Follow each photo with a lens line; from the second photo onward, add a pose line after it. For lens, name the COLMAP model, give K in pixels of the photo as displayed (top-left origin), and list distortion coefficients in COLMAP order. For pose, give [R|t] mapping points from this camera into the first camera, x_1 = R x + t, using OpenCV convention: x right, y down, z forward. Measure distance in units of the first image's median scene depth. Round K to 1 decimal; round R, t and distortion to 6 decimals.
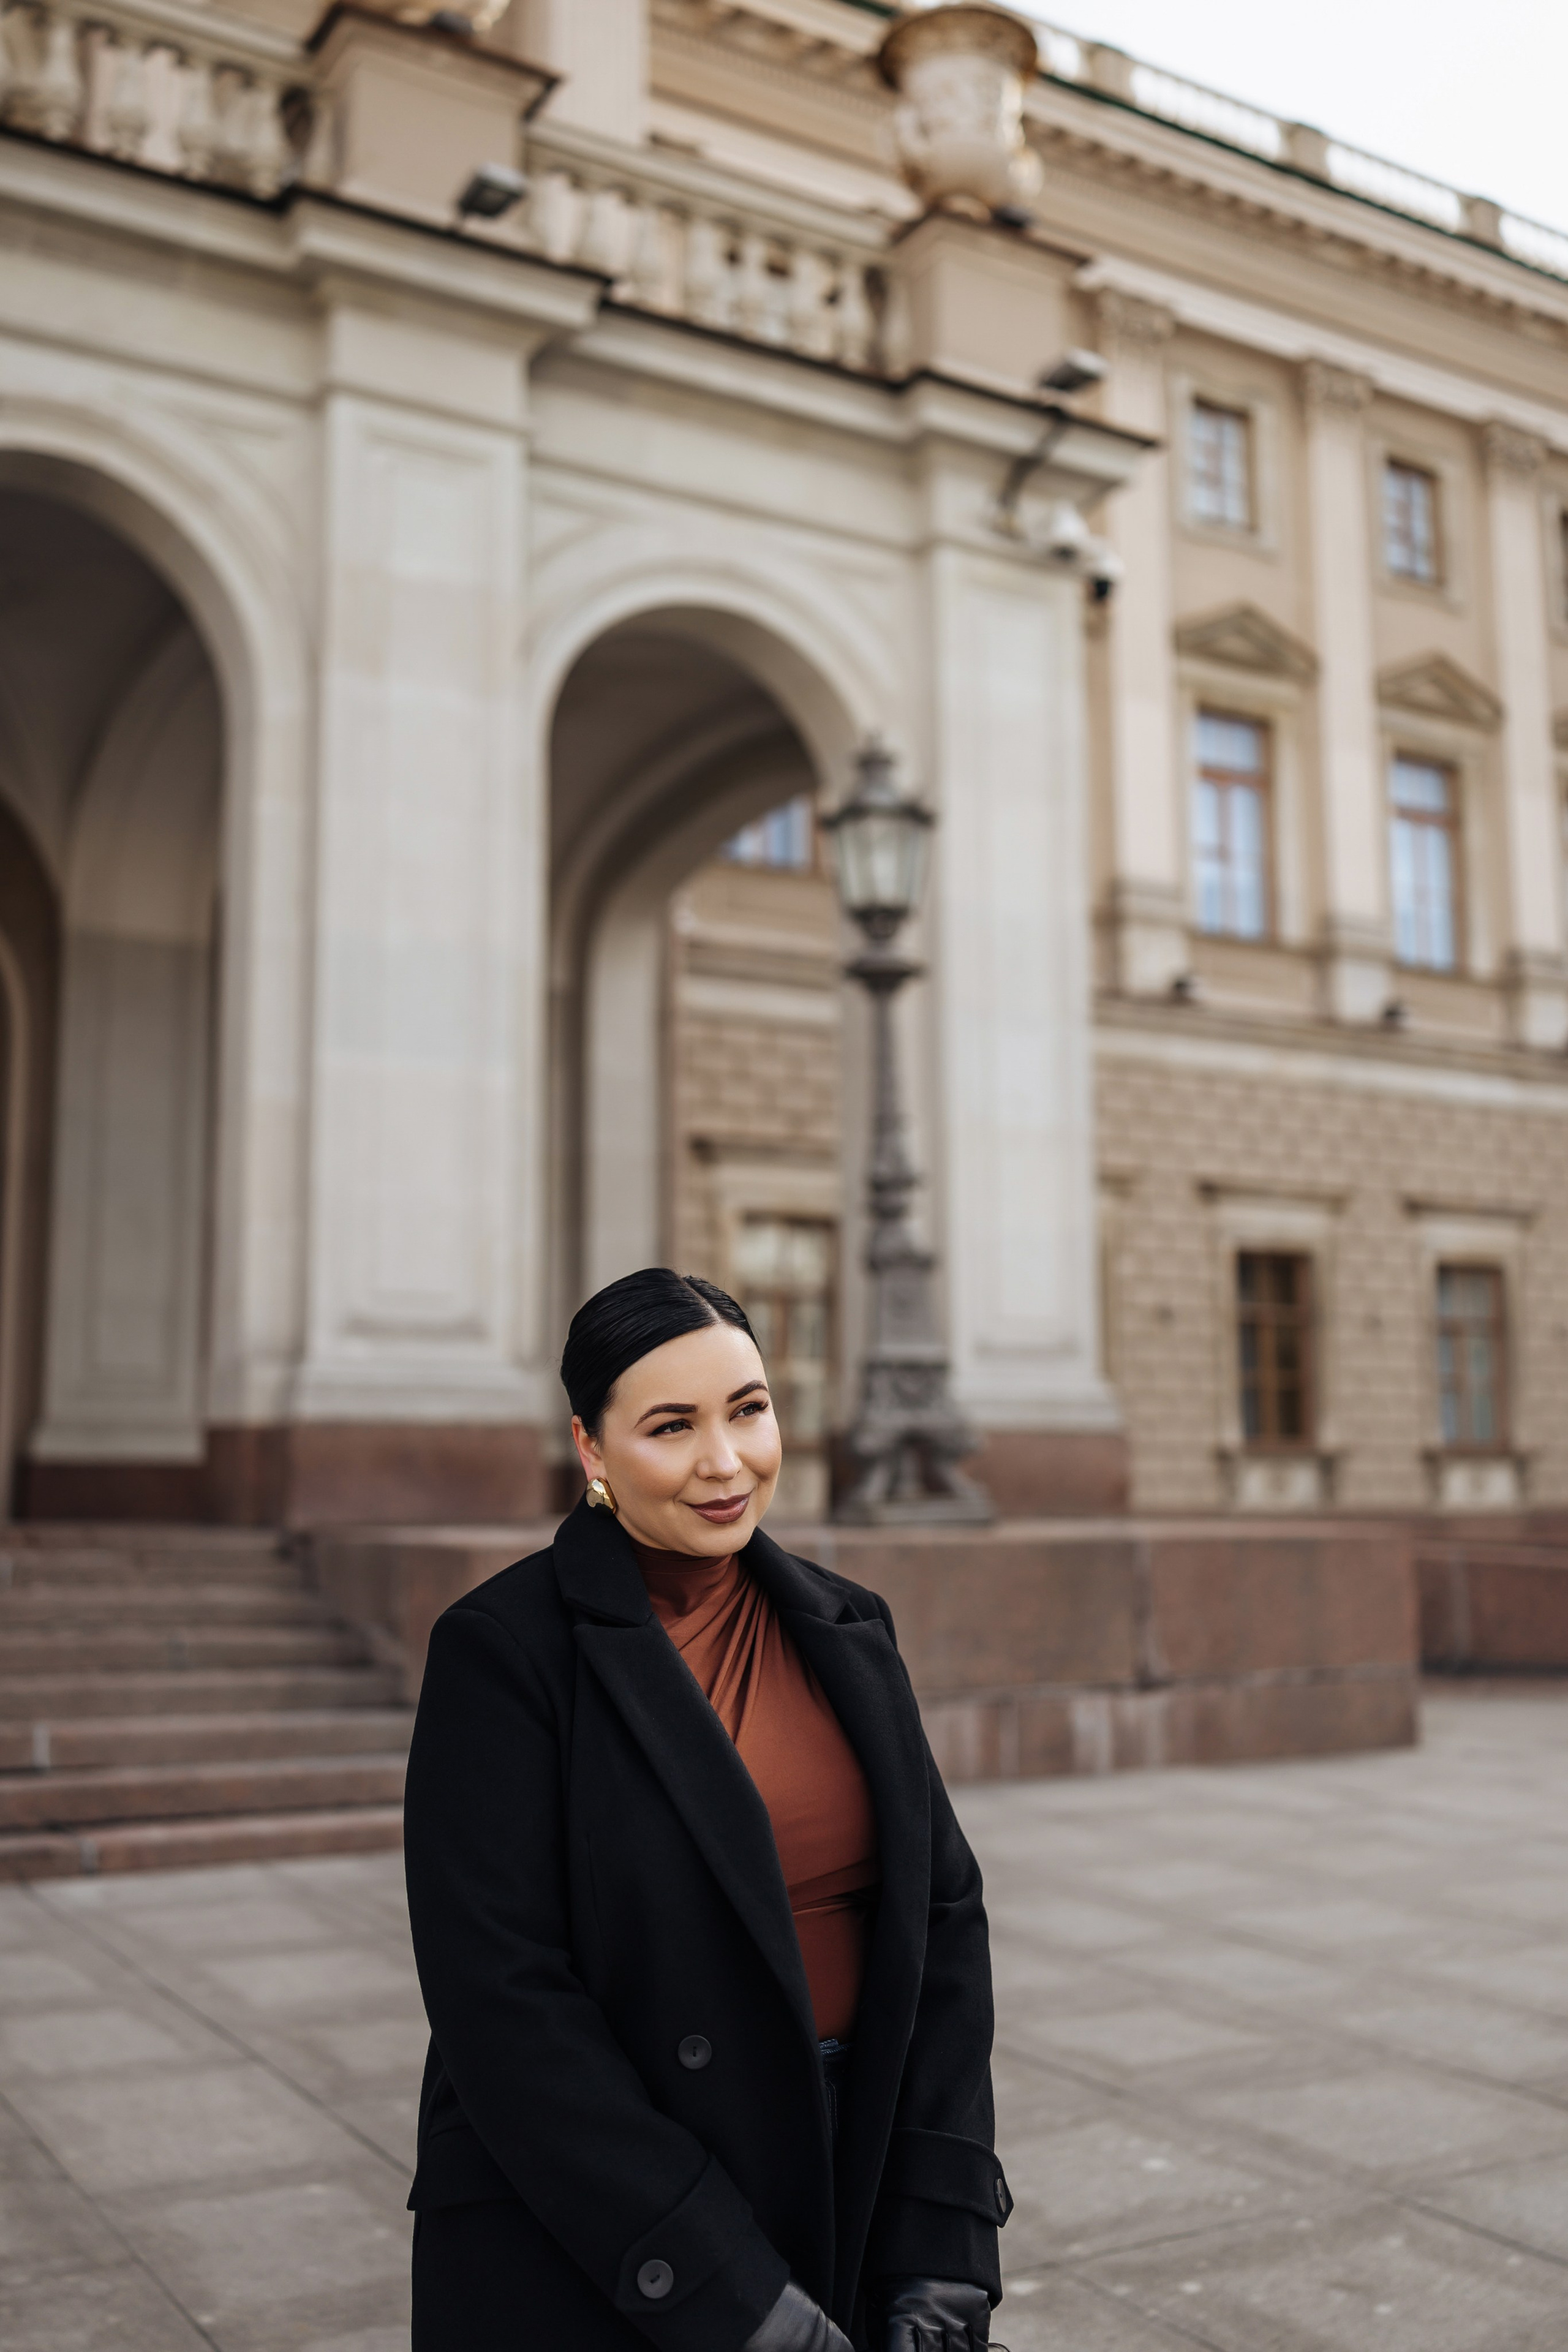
lens RADIAL K [[2215.3, 0, 756.3], [0, 2215.3, 1181.2], [0, 0, 1]] dist [0.012357, -0.003368]
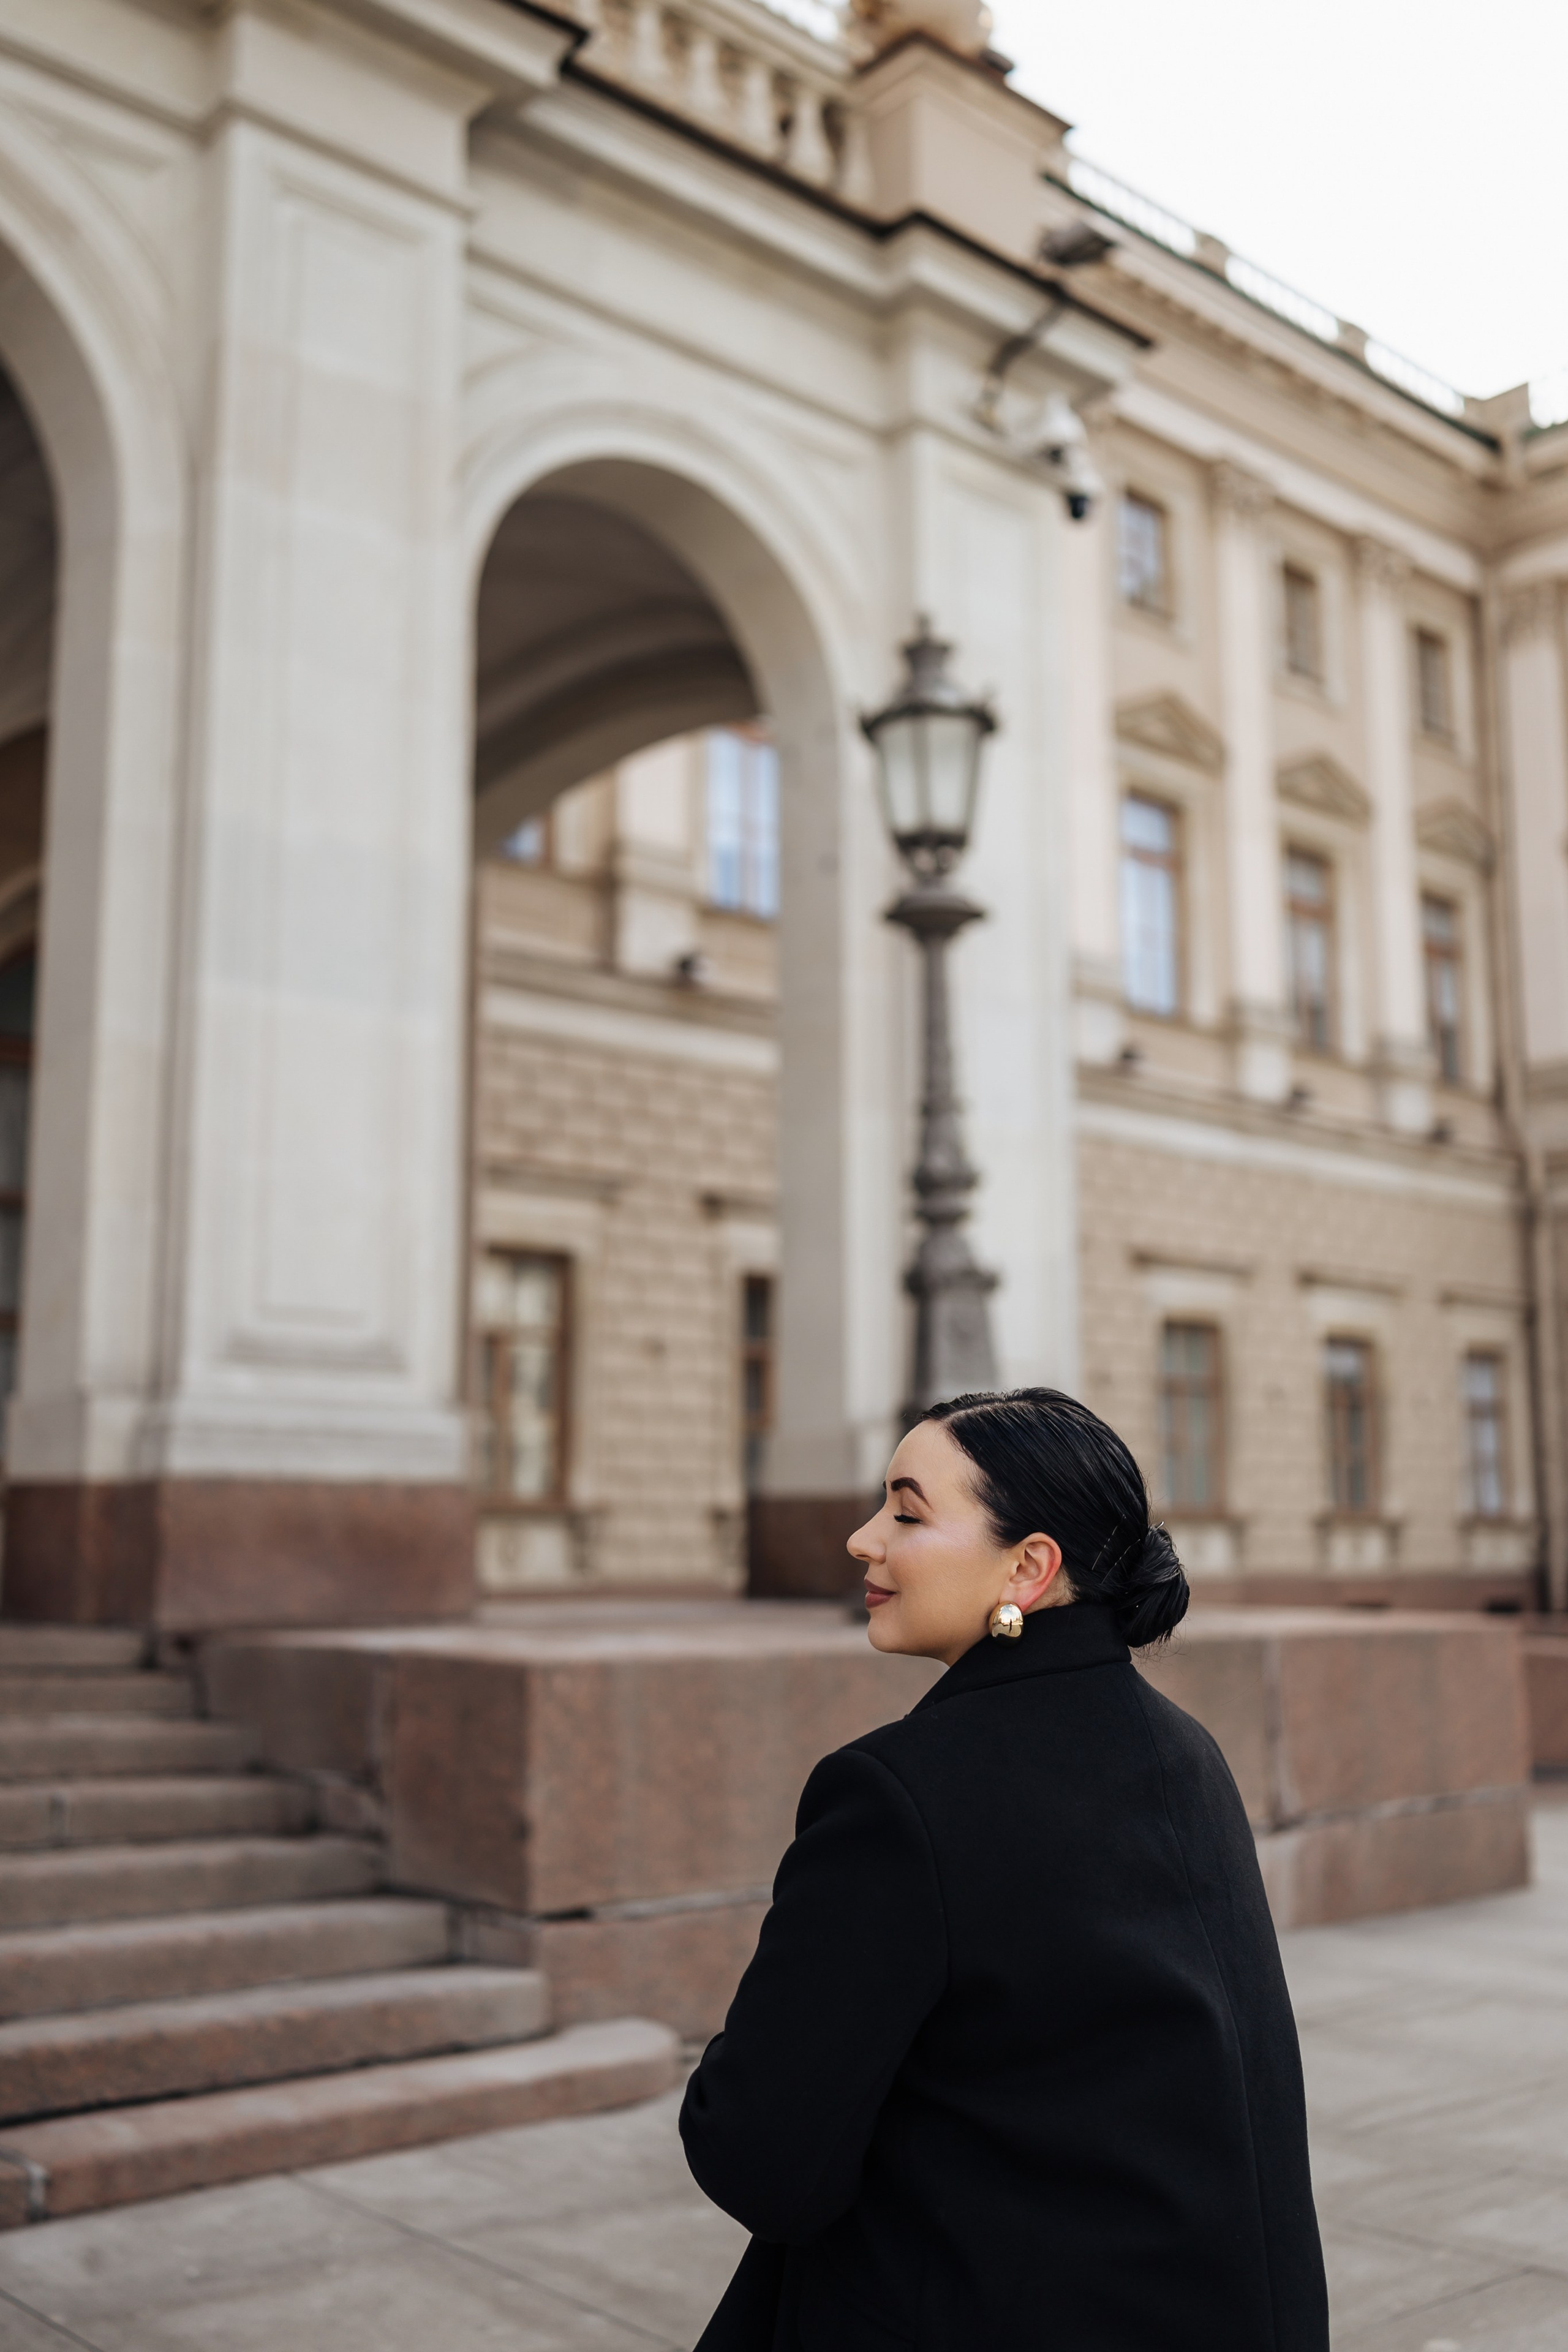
lens RADIAL K [[2275.9, 0, 784.0], [0, 2275.9, 1176.0], [0, 0, 1]] dist [0.013247, -0.006718]
pose [[0.980547, 0.035196, 0.193104, -0.117491], [-0.030577, 0.999172, -0.026849, 0.017374], [-0.193889, 0.020422, 0.980811, 0.168249]]
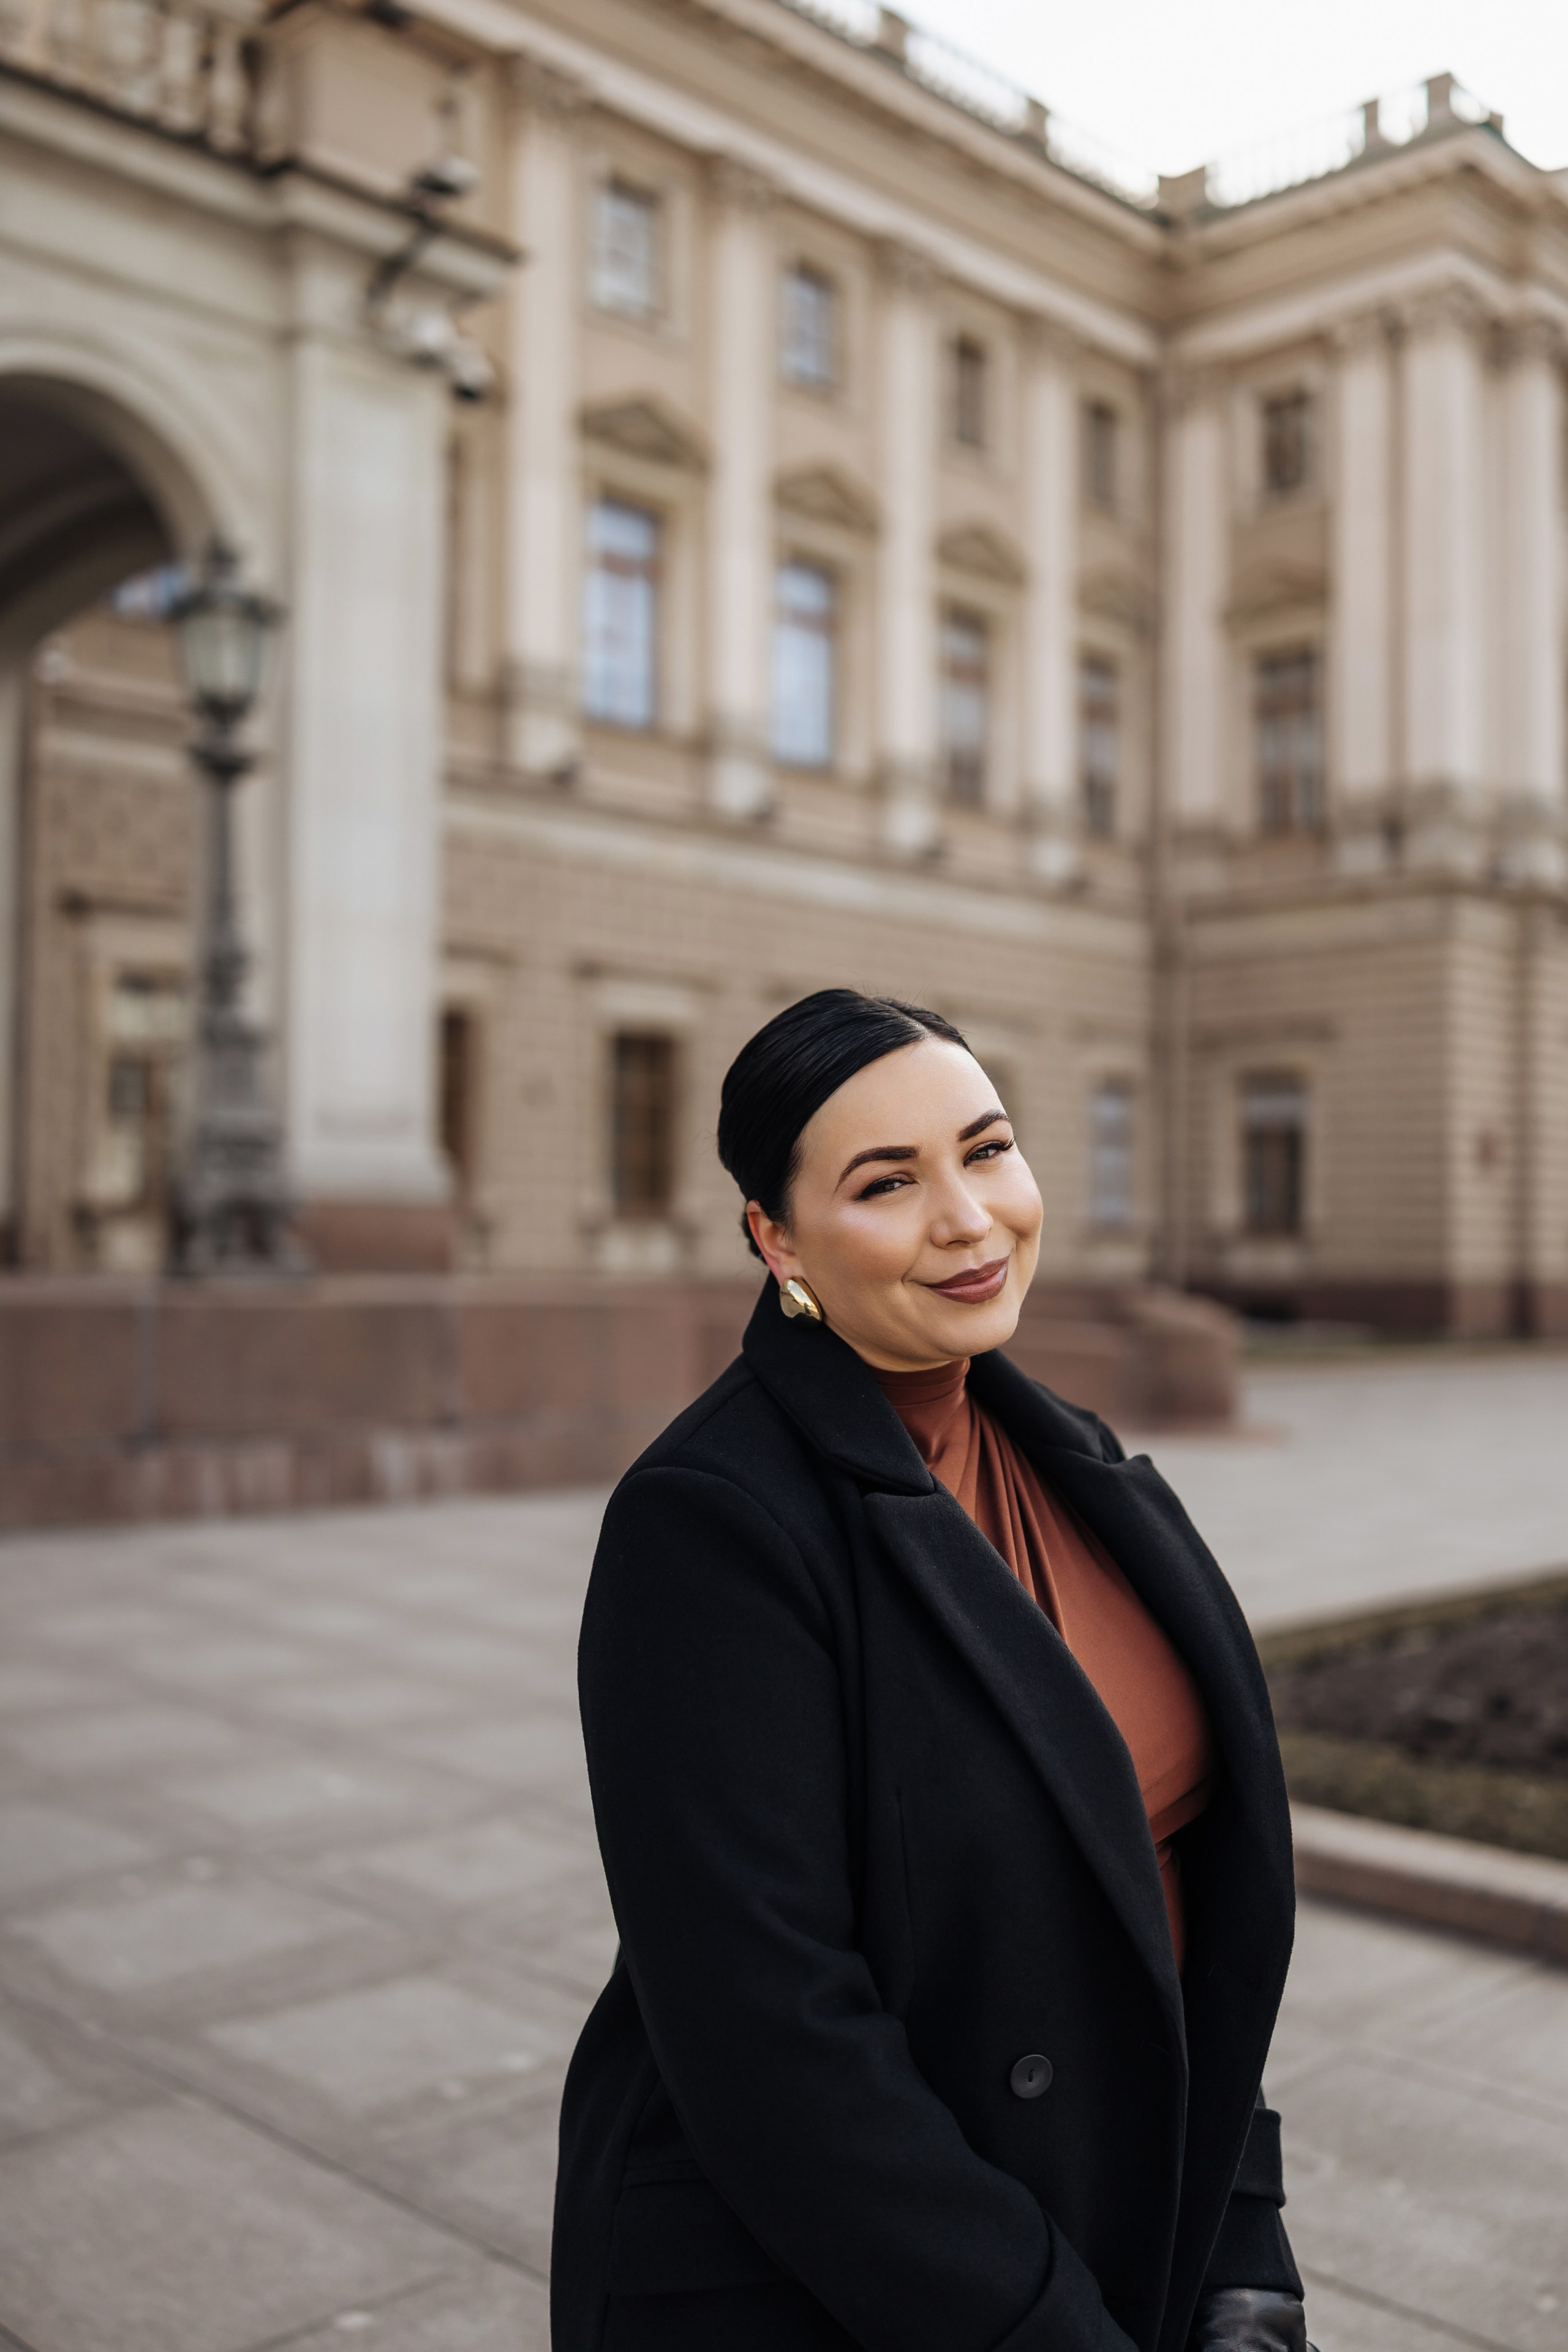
lens RADIAL K [[2225.0, 0, 741.0], [0, 2225.0, 1163.9], [0, 0, 1]] dist [0.007846, -0.018476]
pose [[0.966205, 0.024922, 0.256569, 0.022171], [-0.049954, 0.994550, 0.091514, -0.010648], [-0.252890, -0.101238, 0.962184, -0.074638]]
